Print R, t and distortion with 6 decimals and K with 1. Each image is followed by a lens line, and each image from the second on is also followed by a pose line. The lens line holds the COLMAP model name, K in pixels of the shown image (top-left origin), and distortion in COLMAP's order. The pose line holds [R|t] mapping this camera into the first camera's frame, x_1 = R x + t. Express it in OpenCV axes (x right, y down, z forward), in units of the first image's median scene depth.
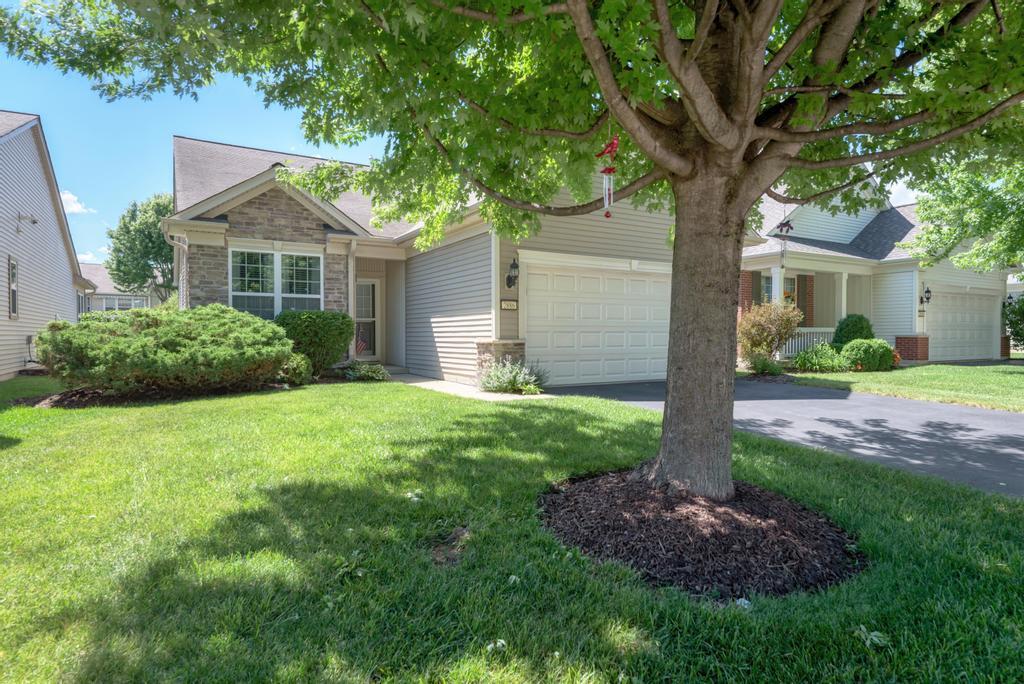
lens RADIAL K [[589.3, 0, 513.9], [0, 589.3, 339.7], [0, 0, 1]] dist [-0.003952, 0.002382]
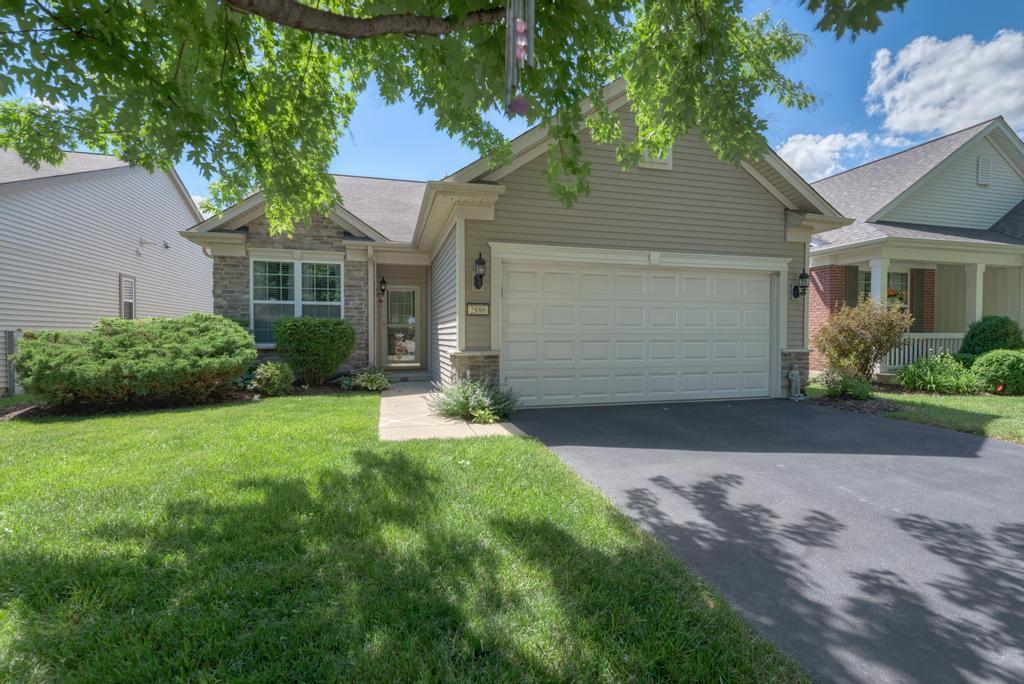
lens RADIAL K [[471.7, 0, 508.2], [0, 471.7, 344.2], [0, 0, 1]] dist [0.000508, -0.003119]
pose [[0.961619, 0.007704, -0.274280, 0.172464], [-0.004324, 0.999907, 0.012924, -0.014945], [0.274354, -0.011242, 0.961563, 0.296481]]
